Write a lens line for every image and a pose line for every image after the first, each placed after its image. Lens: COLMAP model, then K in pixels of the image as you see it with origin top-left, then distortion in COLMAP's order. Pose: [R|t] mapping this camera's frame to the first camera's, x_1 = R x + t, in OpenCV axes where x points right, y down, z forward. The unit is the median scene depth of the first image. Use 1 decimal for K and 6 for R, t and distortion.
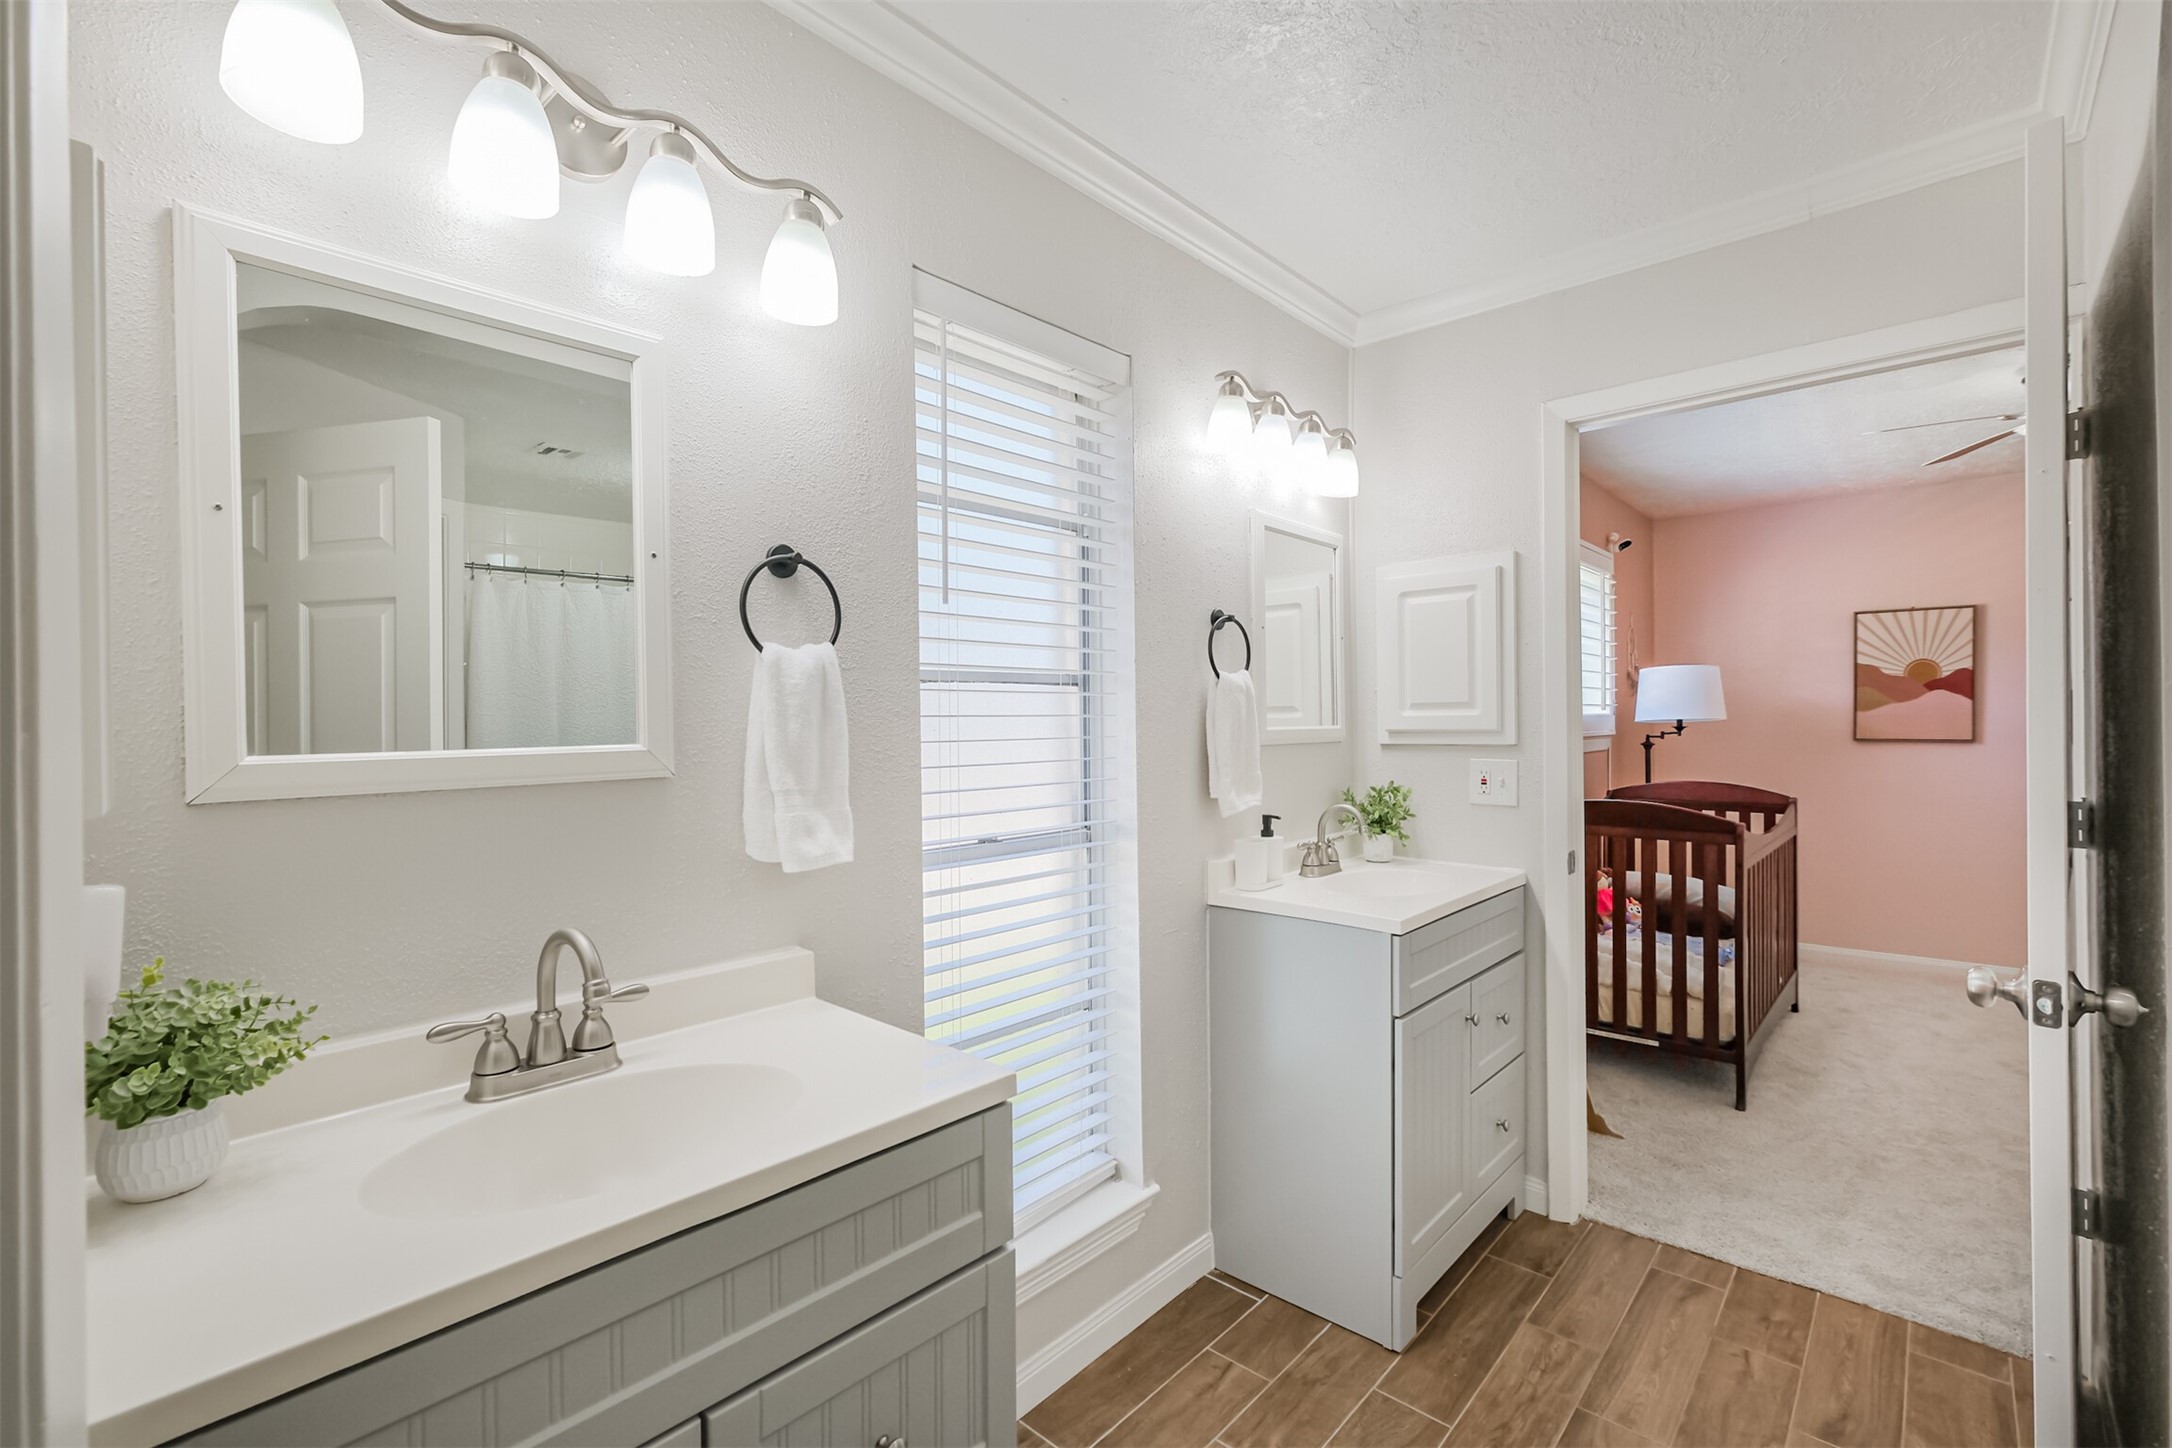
lens RADIAL K [[970.0, 0, 1095.3], [0, 970.0, 717.4], [0, 0, 1]] dist [-0.003962, 0.005733]
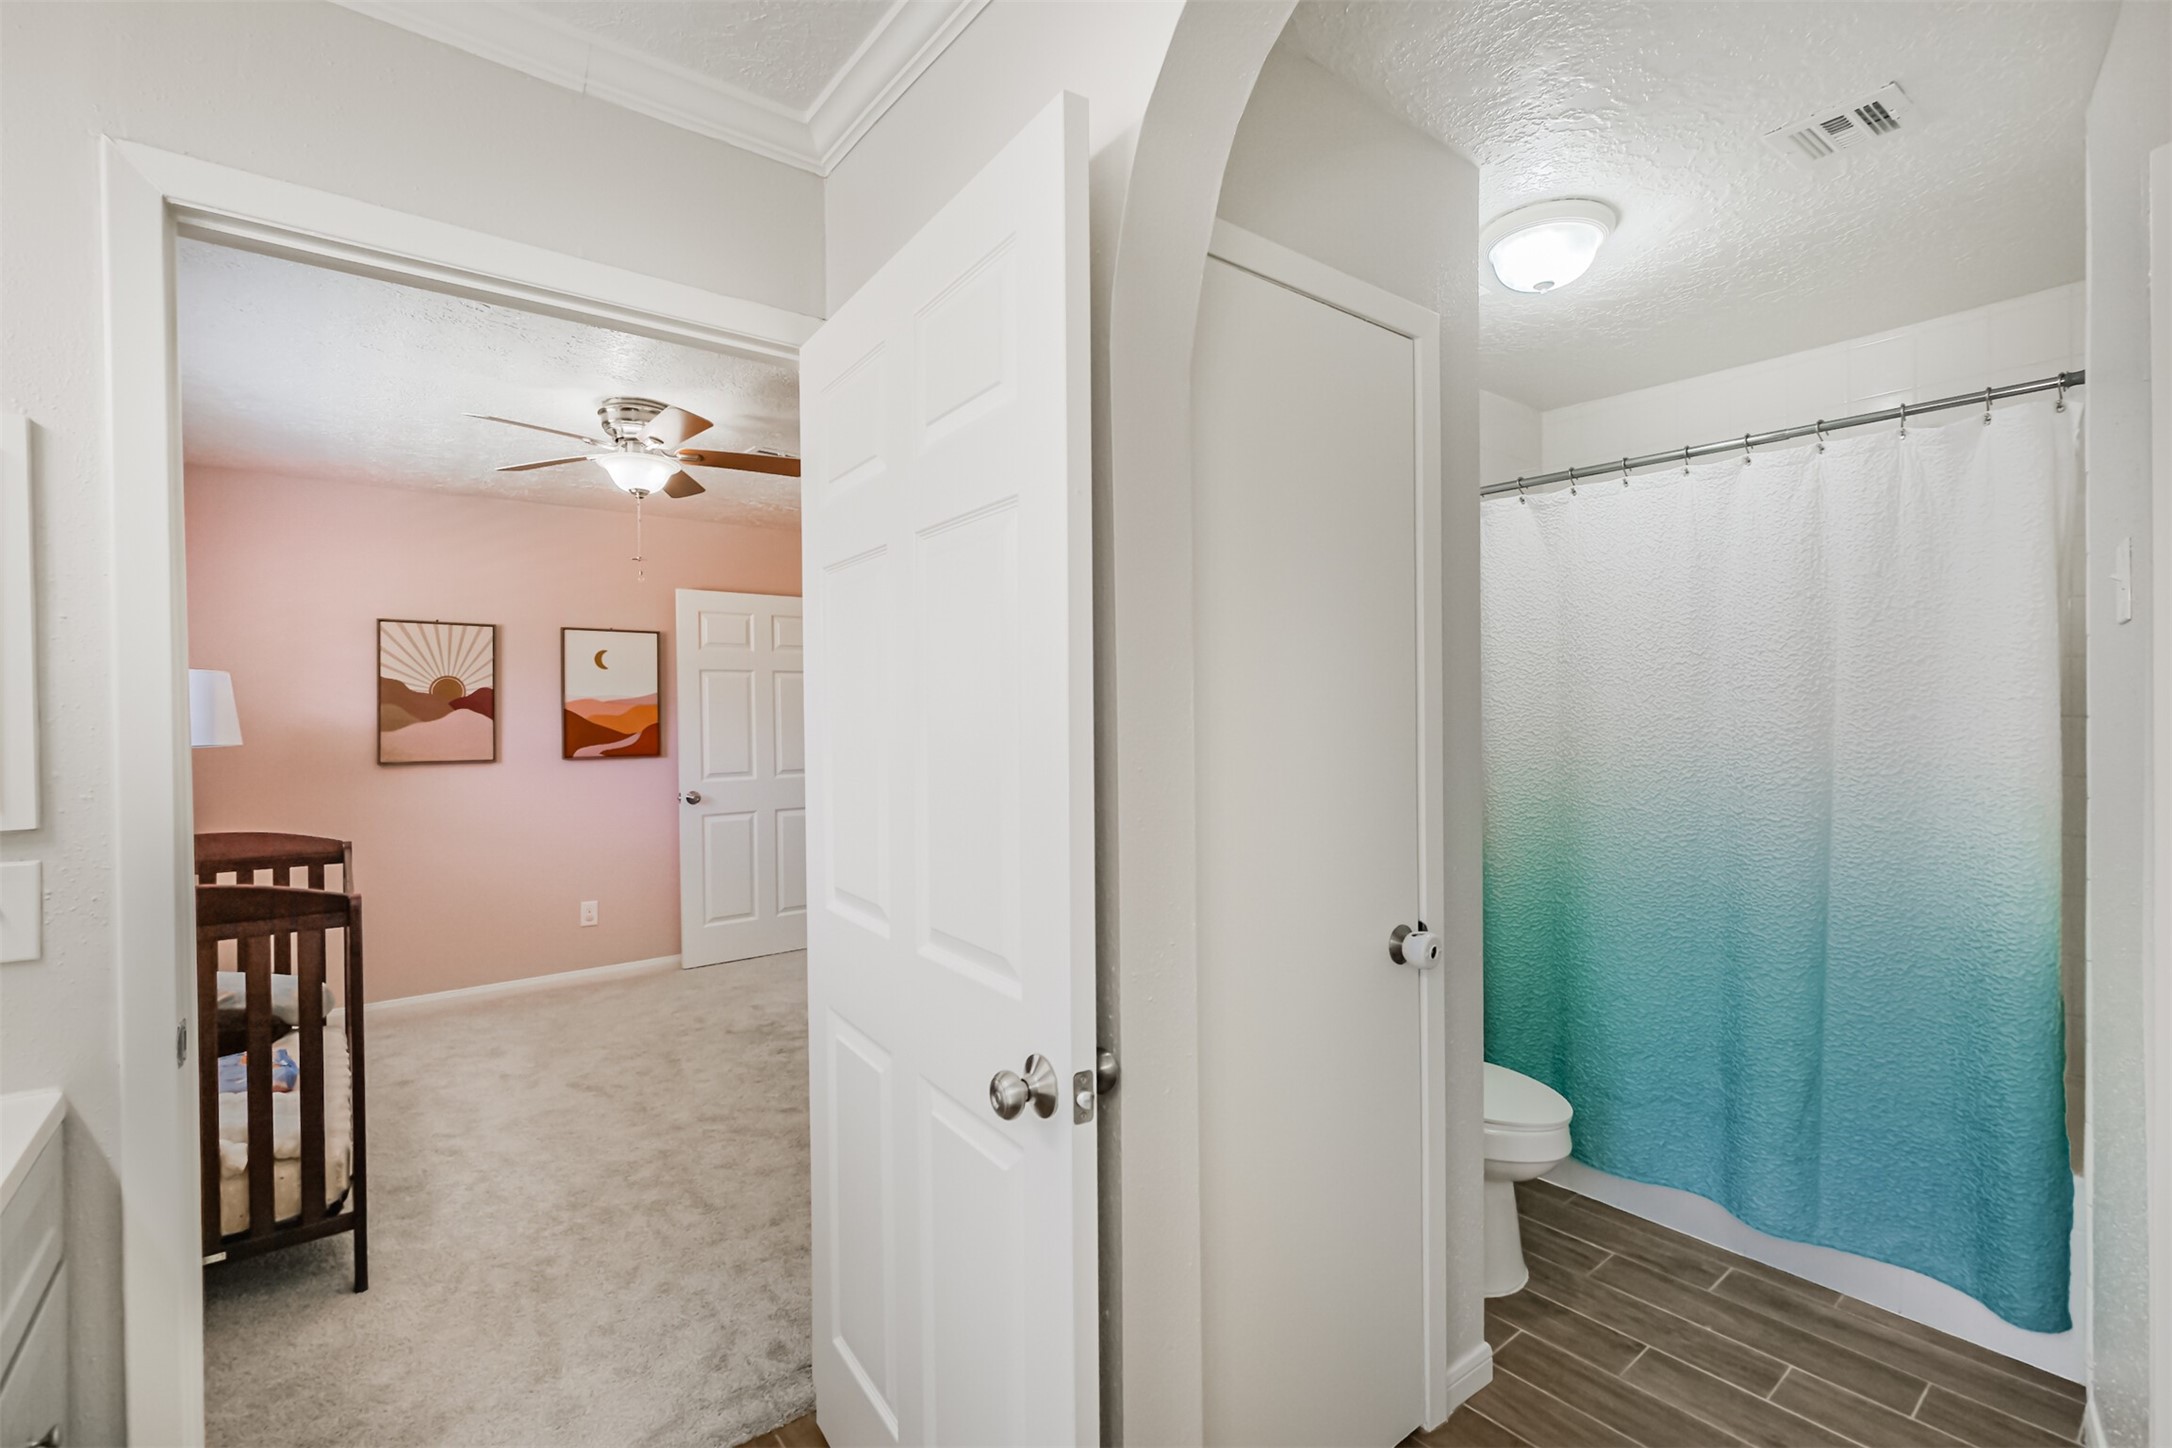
lens RADIAL K [[970.0, 0, 1078.5], [0, 970.0, 728.7], [0, 0, 1]] dist [-0.003962, 0.005733]
pose [[0.177787, -0.007293, 0.984042, 0.032449], [0.004750, 0.999967, 0.006553, -0.012262], [-0.984058, 0.003510, 0.177815, 0.230460]]
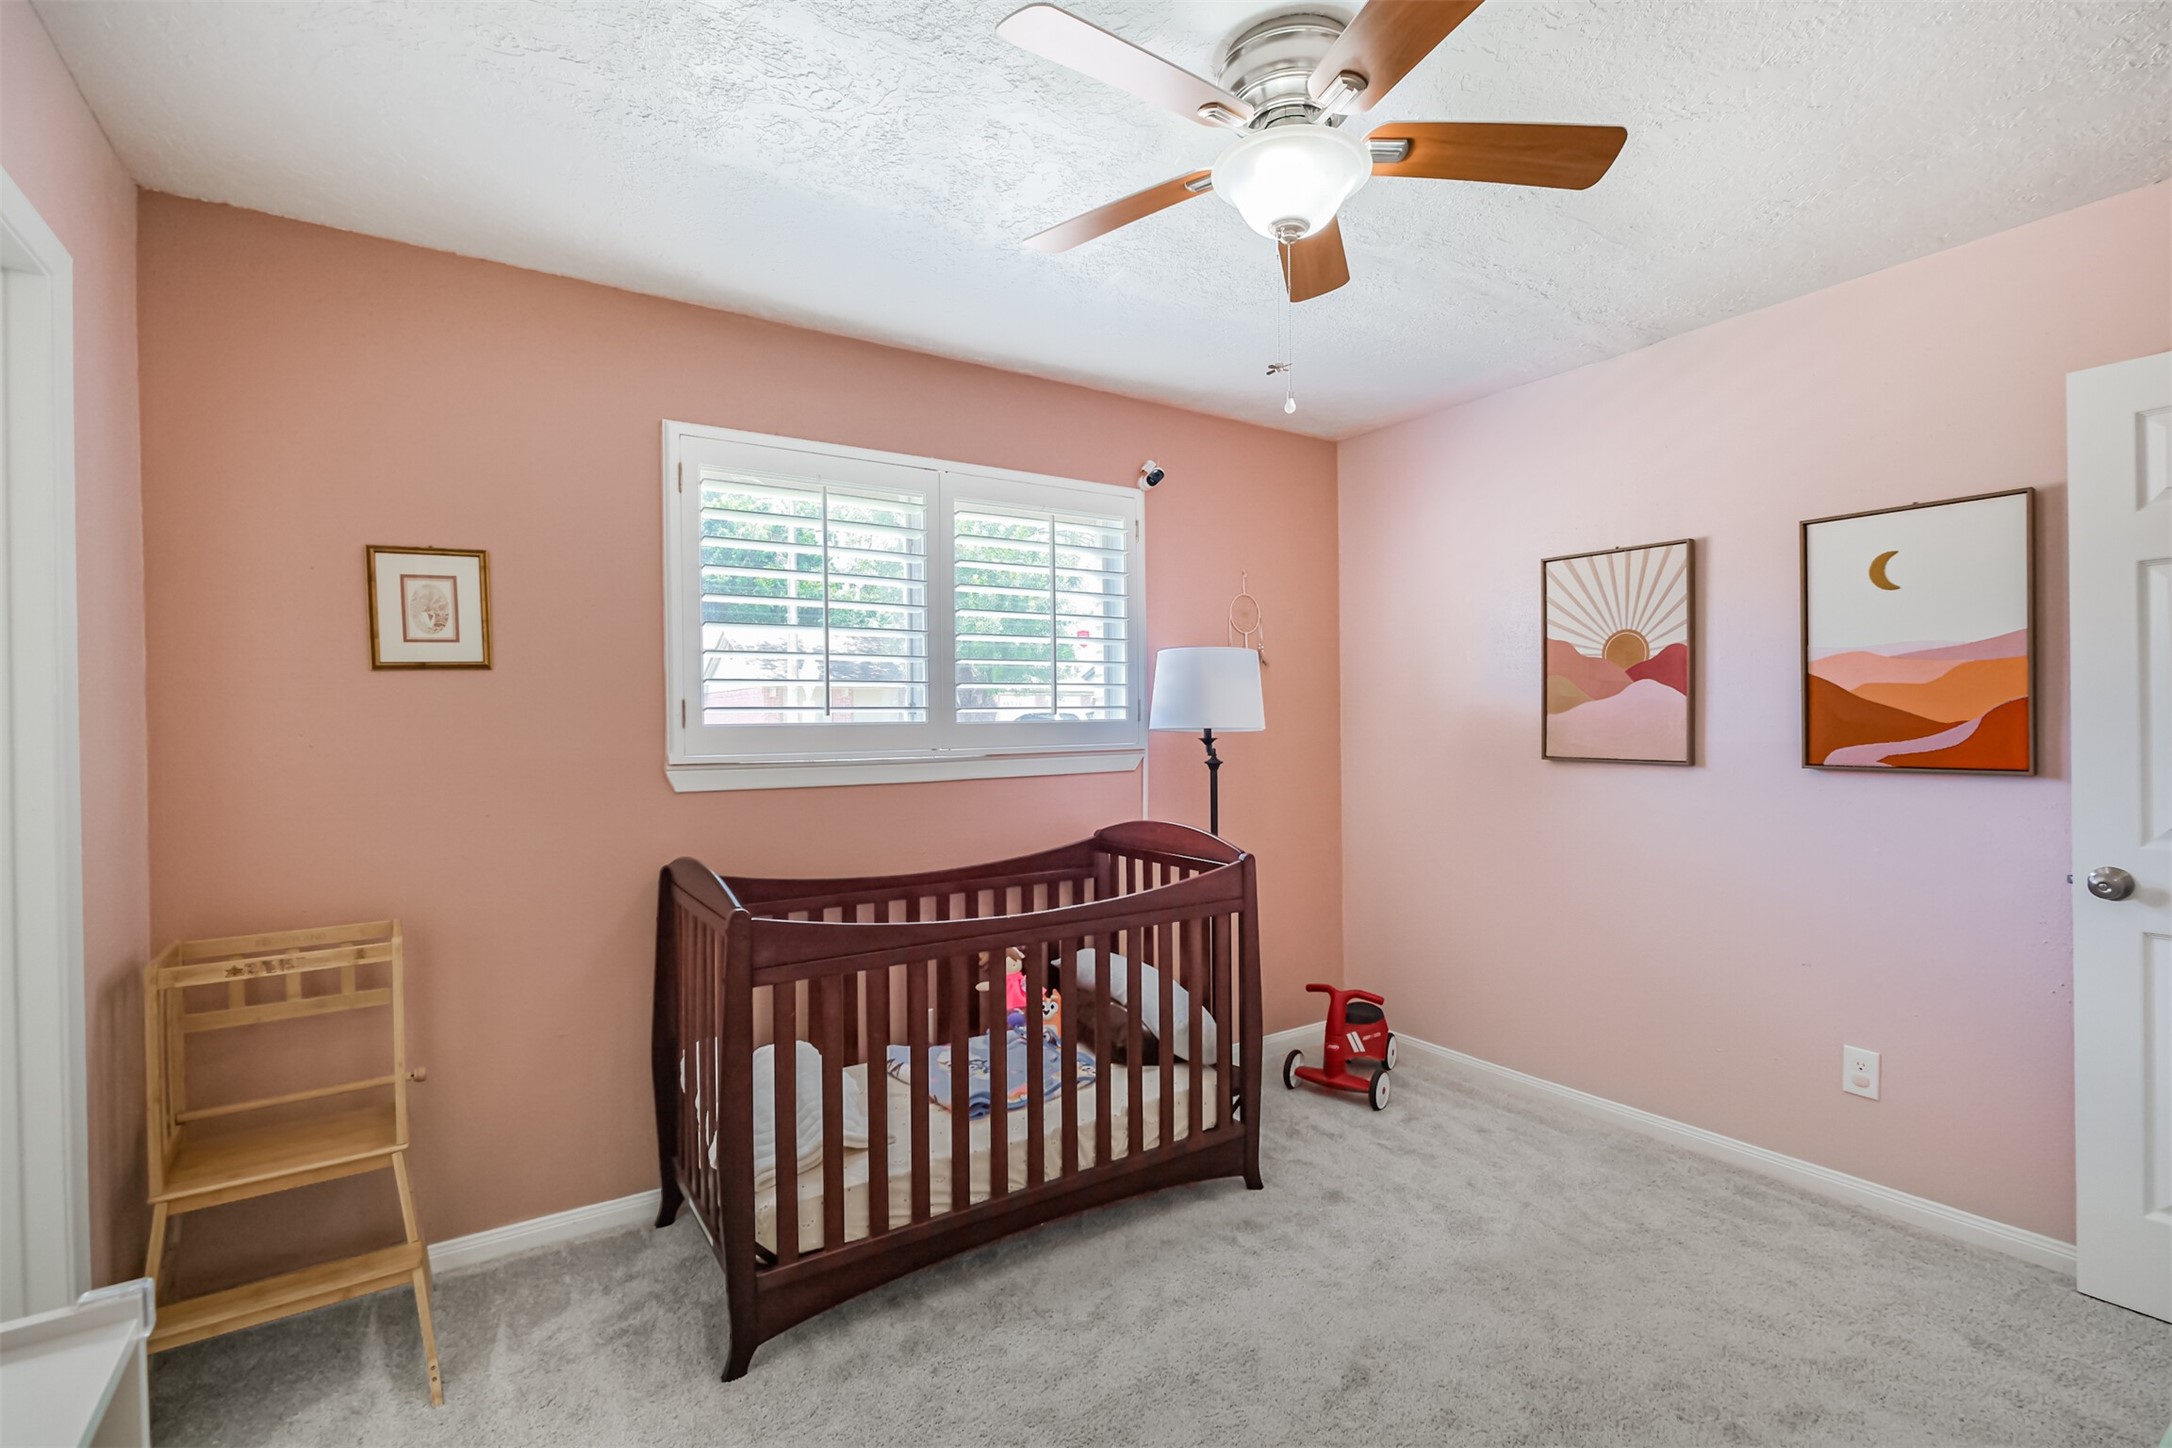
lens RADIAL K [[970.0, 0, 1086.9], [0, 970.0, 723.2], [0, 0, 1]] dist [-0.003962, 0.005733]
pose [[0.969088, -0.003356, -0.246693, 0.681388], [0.007308, 0.999859, 0.015104, -0.012413], [0.246607, -0.016440, 0.968976, 0.314412]]
